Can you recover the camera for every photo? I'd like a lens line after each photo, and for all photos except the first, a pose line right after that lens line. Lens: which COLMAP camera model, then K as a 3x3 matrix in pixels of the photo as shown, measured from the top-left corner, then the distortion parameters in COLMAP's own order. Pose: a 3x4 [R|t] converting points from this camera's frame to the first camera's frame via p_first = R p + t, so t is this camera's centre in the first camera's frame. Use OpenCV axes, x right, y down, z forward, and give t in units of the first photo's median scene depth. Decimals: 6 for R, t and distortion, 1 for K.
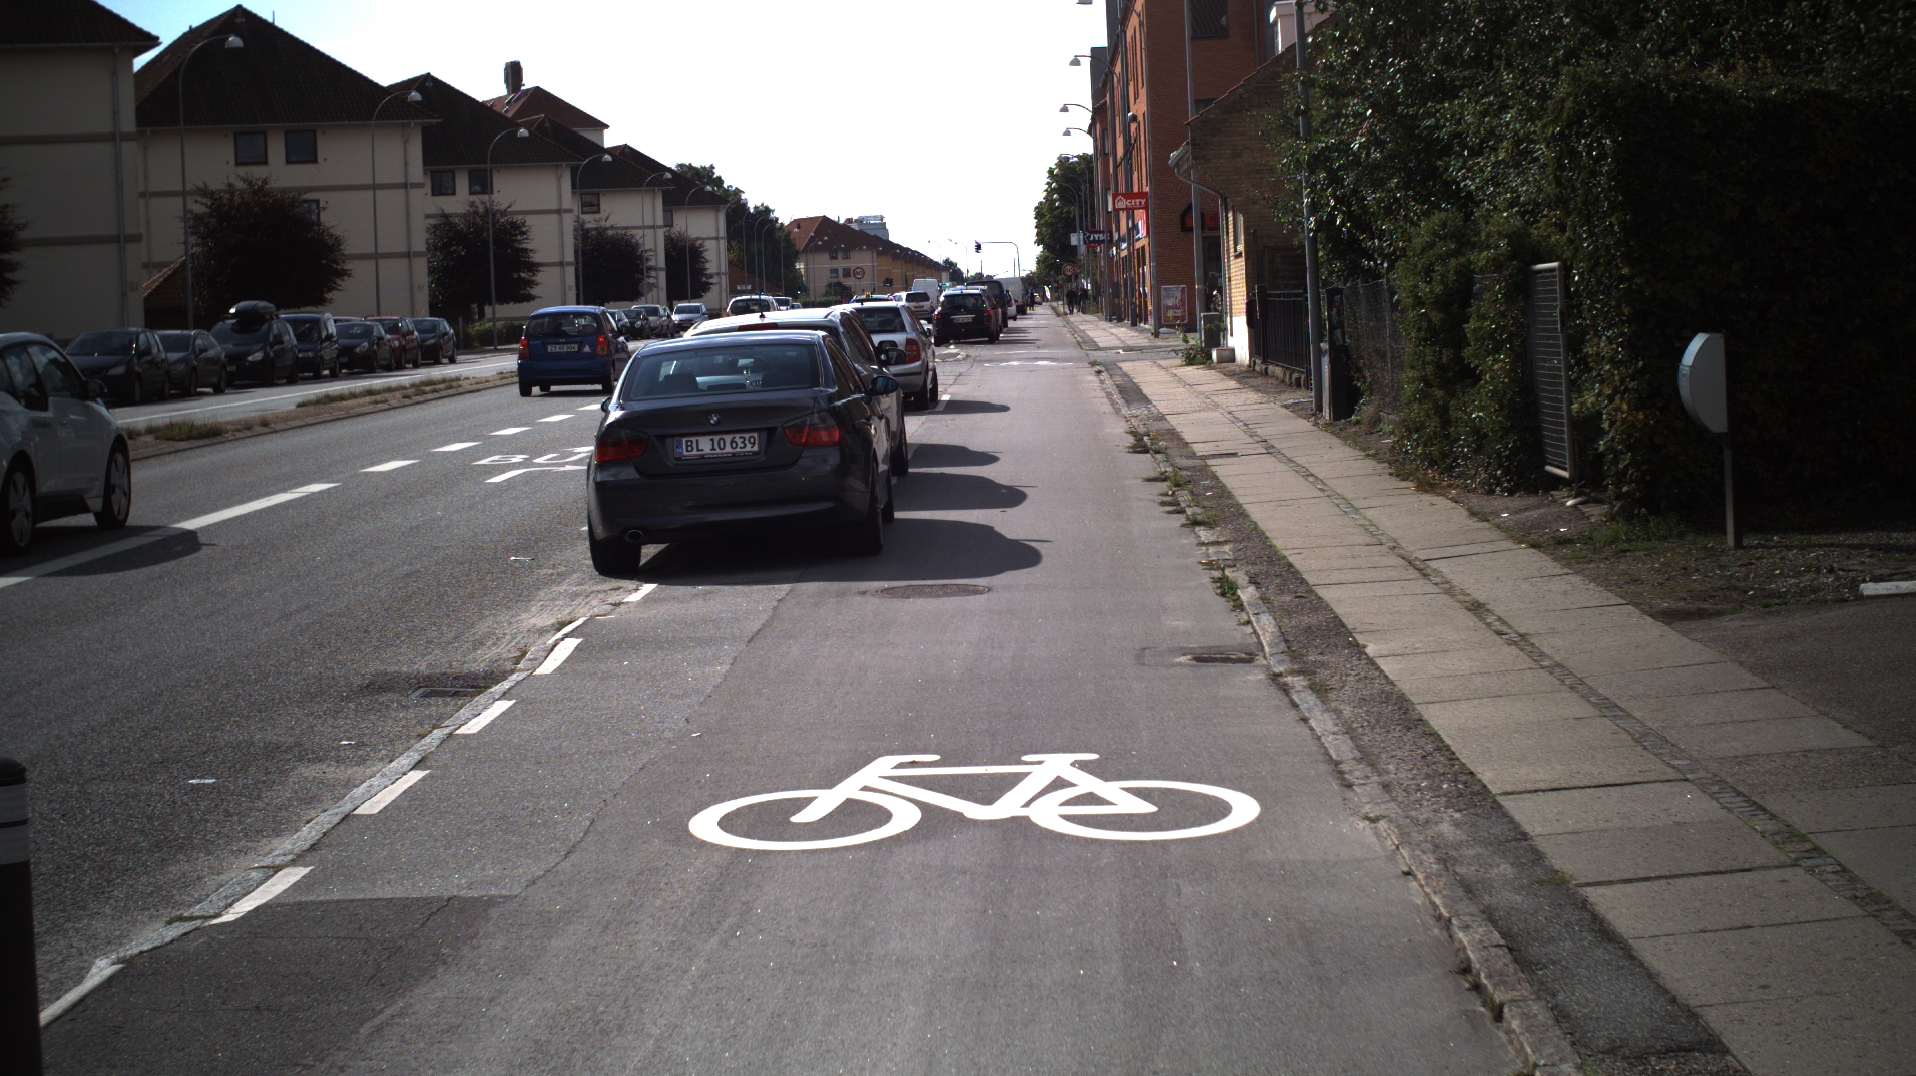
lens RADIAL K [[4085.7, 0, 958.0], [0, 4085.7, 538.0], [0, 0, 1]] dist [-0.318393, 0.072132]
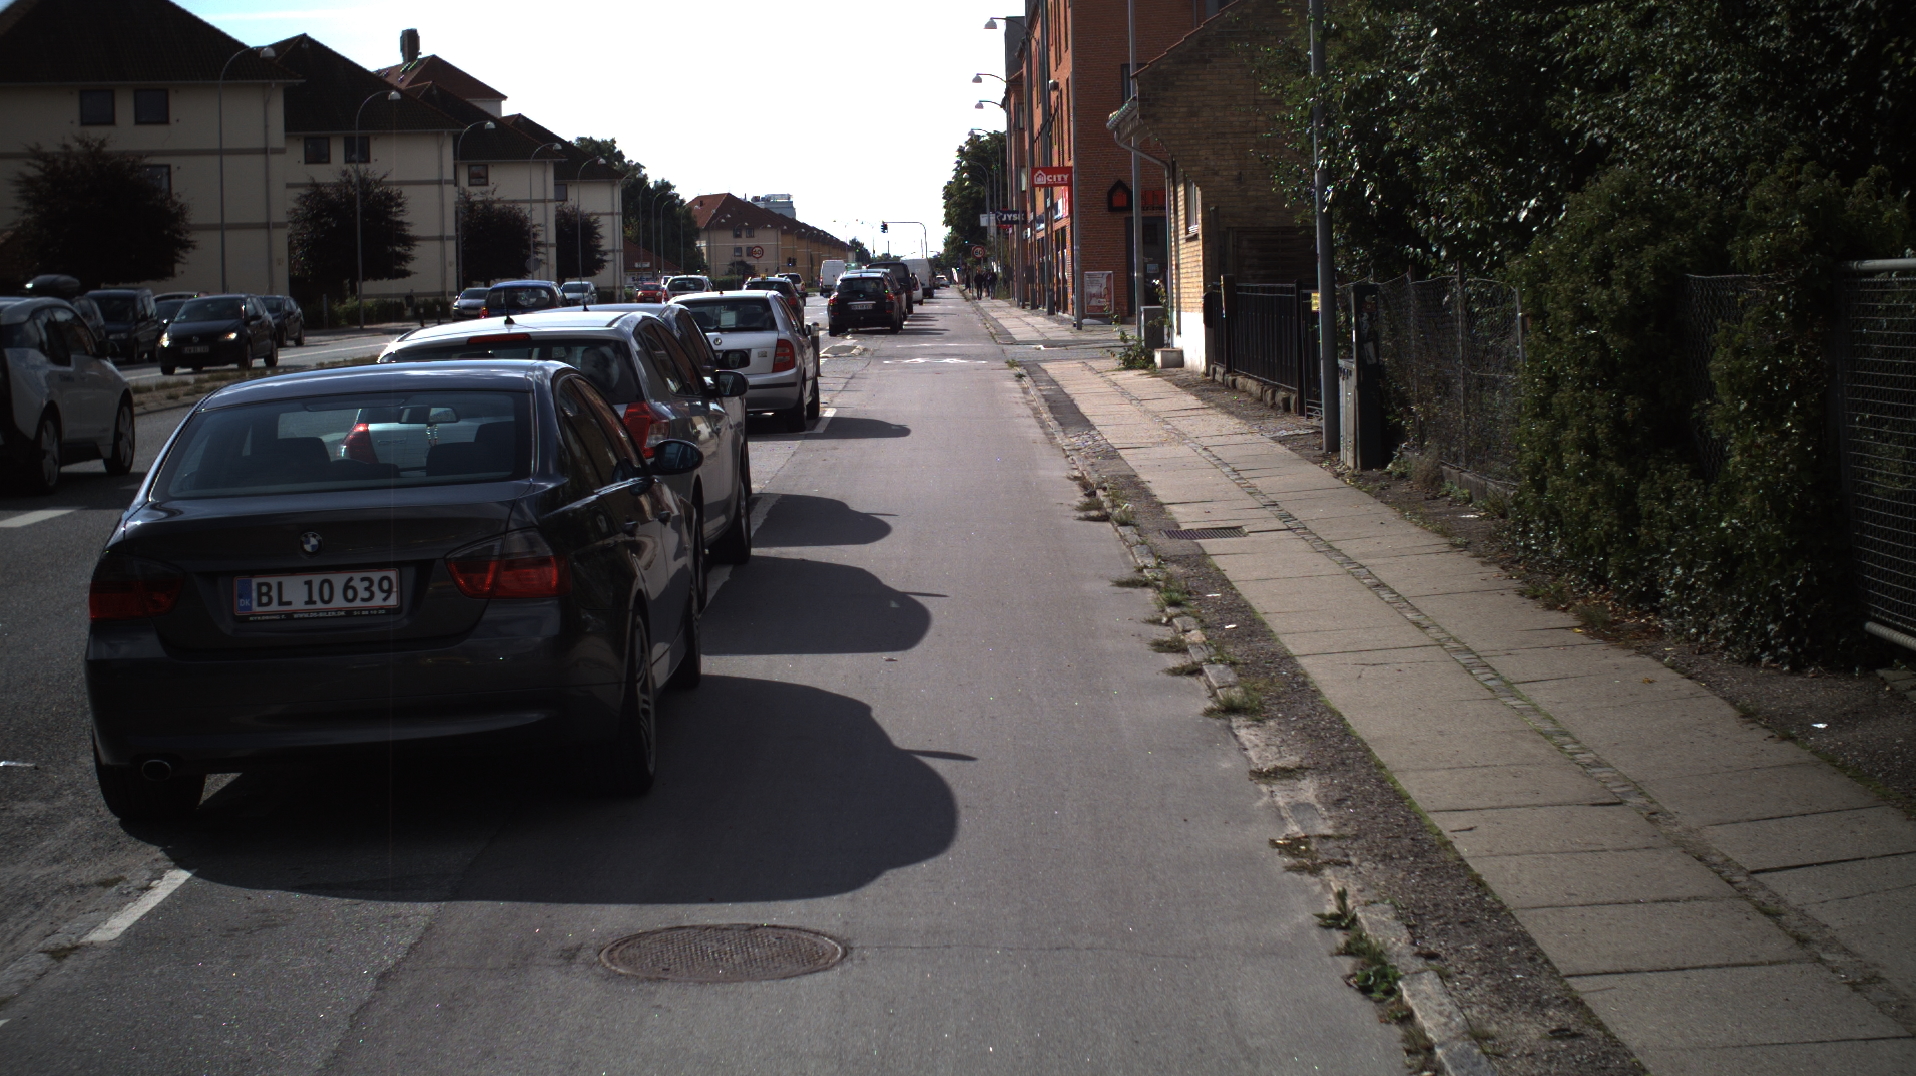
lens RADIAL K [[4085.7, 0, 958.0], [0, 4085.7, 538.0], [0, 0, 1]] dist [-0.318393, 0.072132]
pose [[0.999624, 0.013857, 0.023660, 0.001442], [-0.013967, 0.999892, 0.004487, -0.005817], [-0.023595, -0.004816, 0.999710, 0.087545]]
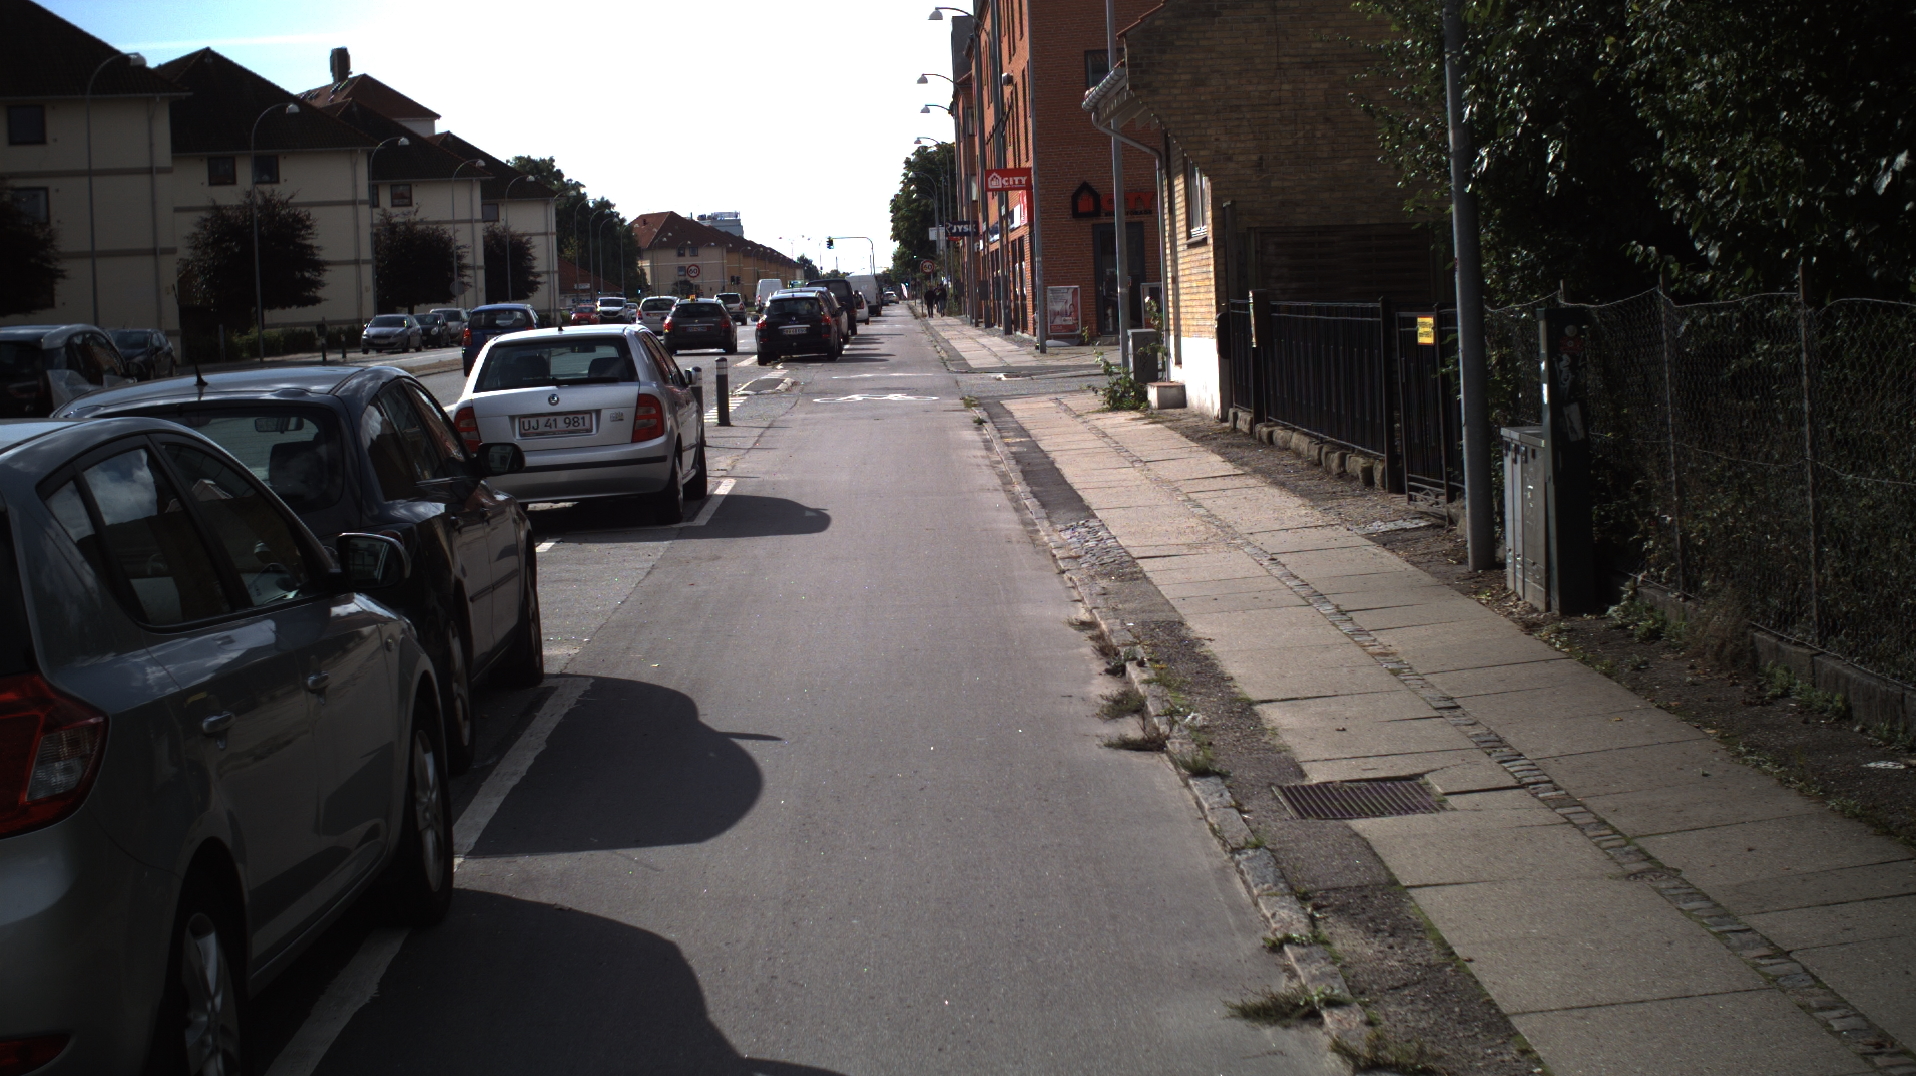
lens RADIAL K [[4085.7, 0, 958.0], [0, 4085.7, 538.0], [0, 0, 1]] dist [-0.318393, 0.072132]
pose [[0.999389, -0.004068, 0.034703, 0.004163], [0.004044, 0.999992, 0.000777, -0.011467], [-0.034705, -0.000636, 0.999397, 0.175129]]
